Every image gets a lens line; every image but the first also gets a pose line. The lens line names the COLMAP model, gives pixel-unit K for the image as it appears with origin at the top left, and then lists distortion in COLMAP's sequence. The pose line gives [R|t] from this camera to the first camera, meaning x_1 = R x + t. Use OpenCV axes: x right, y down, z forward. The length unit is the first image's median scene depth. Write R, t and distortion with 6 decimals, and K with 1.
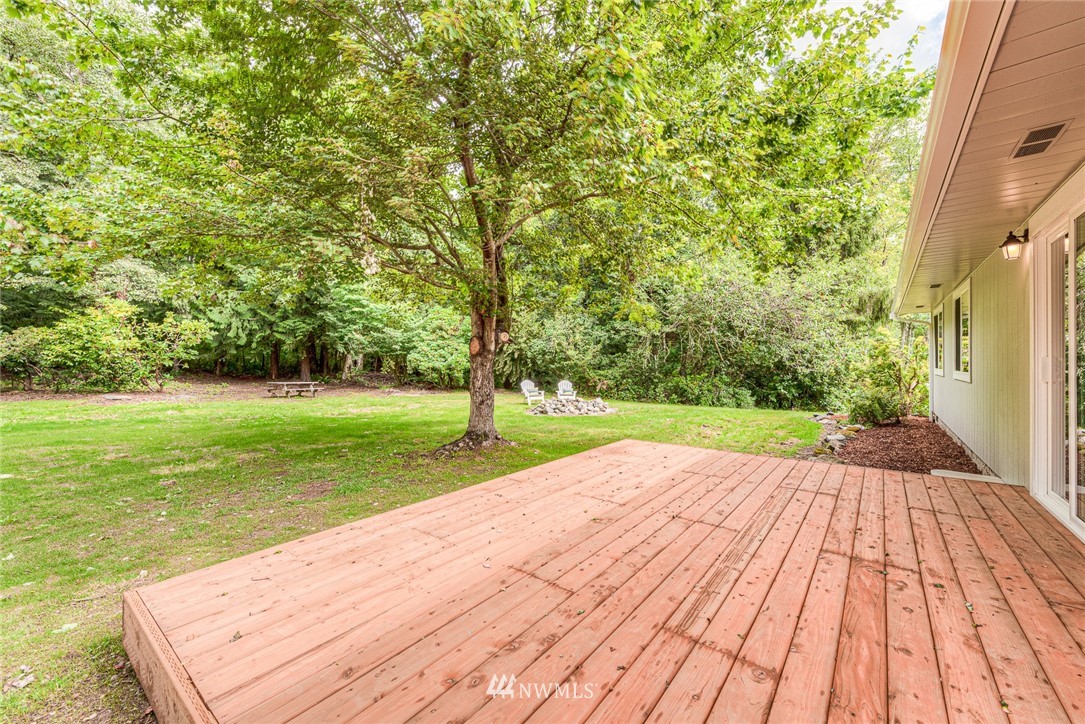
lens RADIAL K [[423.4, 0, 545.4], [0, 423.4, 368.3], [0, 0, 1]] dist [0.010126, -0.002505]
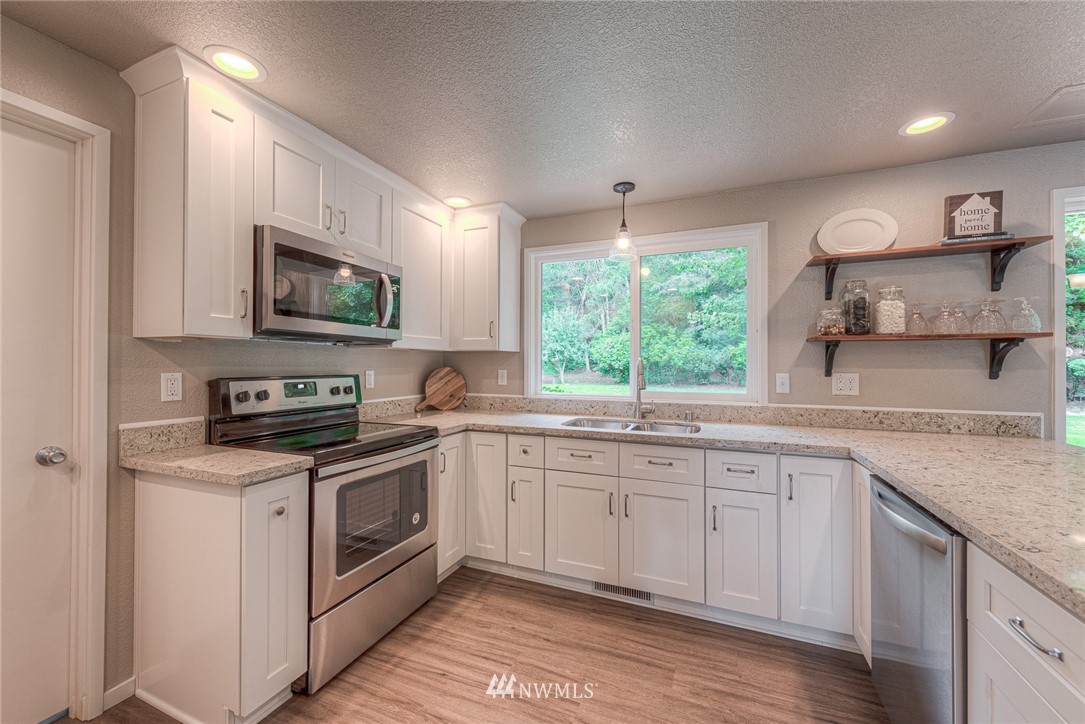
lens RADIAL K [[423.4, 0, 547.2], [0, 423.4, 361.7], [0, 0, 1]] dist [0.010126, -0.002505]
pose [[0.273332, -0.002298, -0.961917, 0.192202], [-0.015293, 0.999860, -0.006734, -0.012197], [0.961798, 0.016551, 0.273259, -0.132494]]
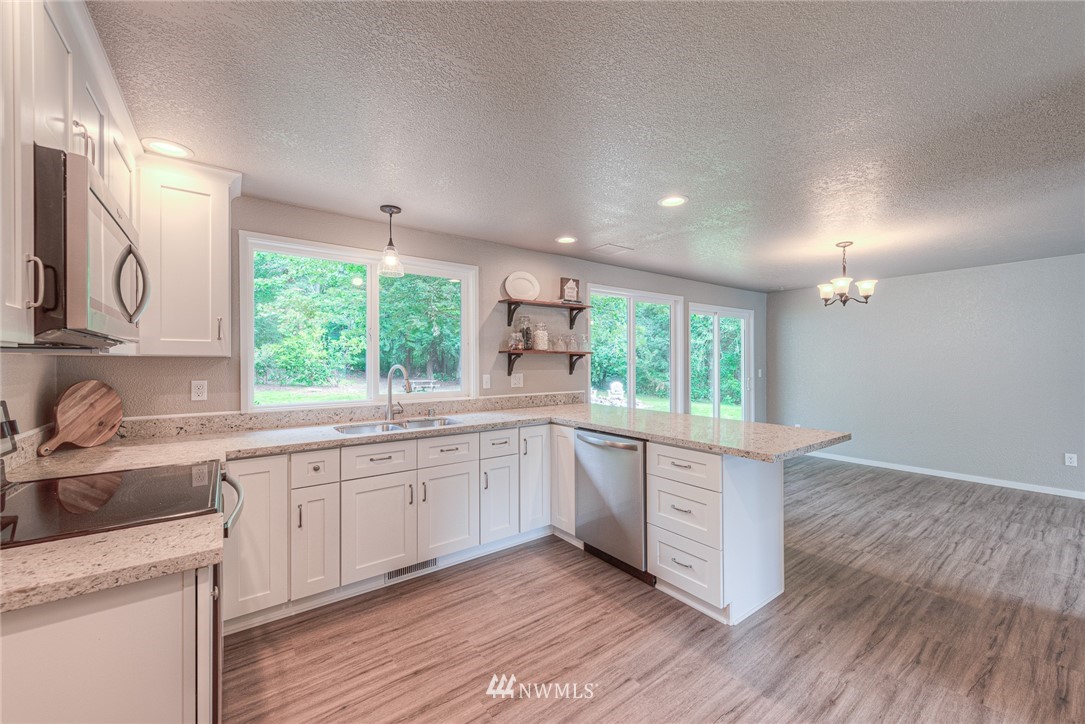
lens RADIAL K [[423.4, 0, 546.2], [0, 423.4, 361.9], [0, 0, 1]] dist [0.010126, -0.002505]
pose [[0.965930, -0.000394, -0.258803, 0.156447], [-0.002320, 0.999945, -0.010181, -0.014672], [0.258793, 0.010435, 0.965876, -0.208494]]
